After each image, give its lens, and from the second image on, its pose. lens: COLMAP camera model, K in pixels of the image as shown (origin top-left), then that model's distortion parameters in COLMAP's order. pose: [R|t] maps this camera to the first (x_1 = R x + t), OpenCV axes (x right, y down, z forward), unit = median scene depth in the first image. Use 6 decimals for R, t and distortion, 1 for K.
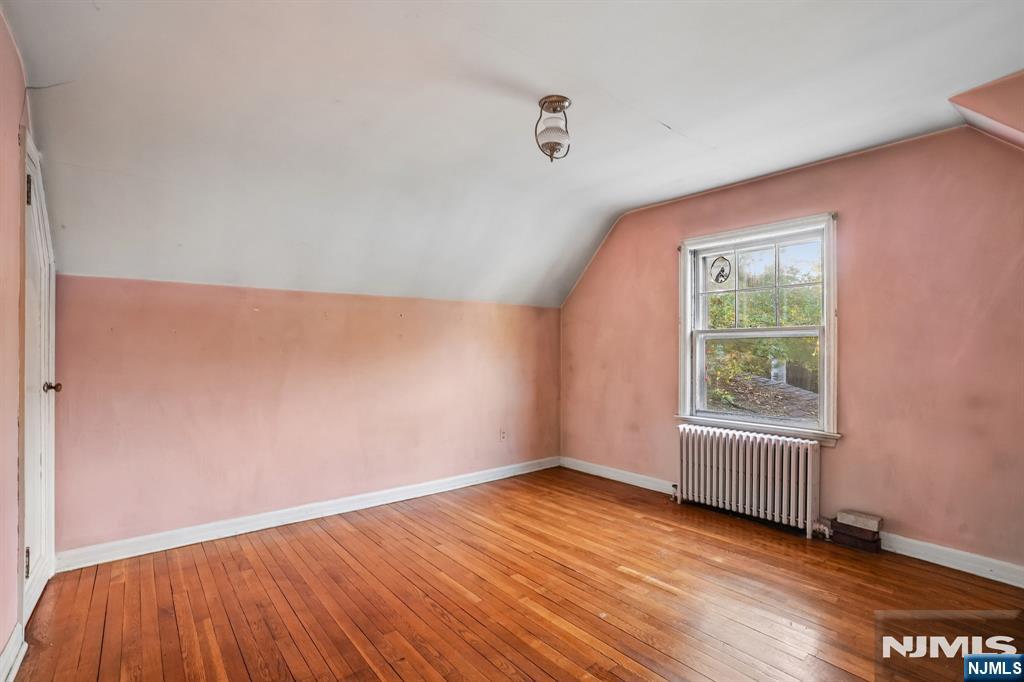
lens RADIAL K [[483.6, 0, 514.2], [0, 483.6, 339.6], [0, 0, 1]] dist [-0.071587, 0.035428]
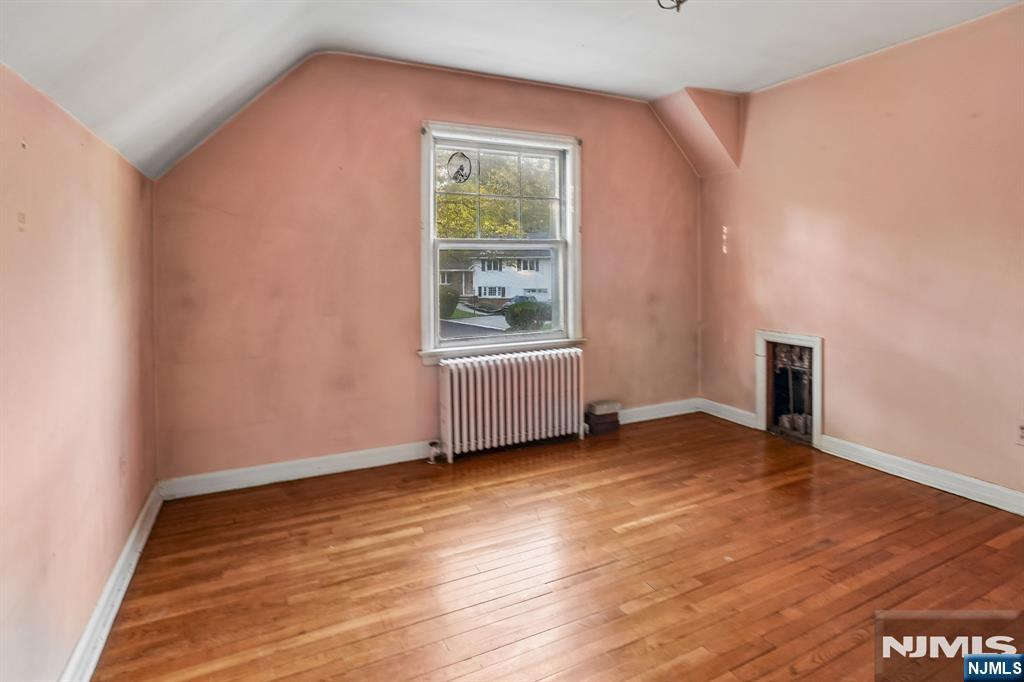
lens RADIAL K [[609.1, 0, 513.4], [0, 609.1, 250.2], [0, 0, 1]] dist [-0.071910, 0.053109]
pose [[0.172848, 0.017773, 0.984788, -0.594174], [-0.013009, 0.999791, -0.015761, 0.013488], [-0.984863, -0.010087, 0.173043, 0.717587]]
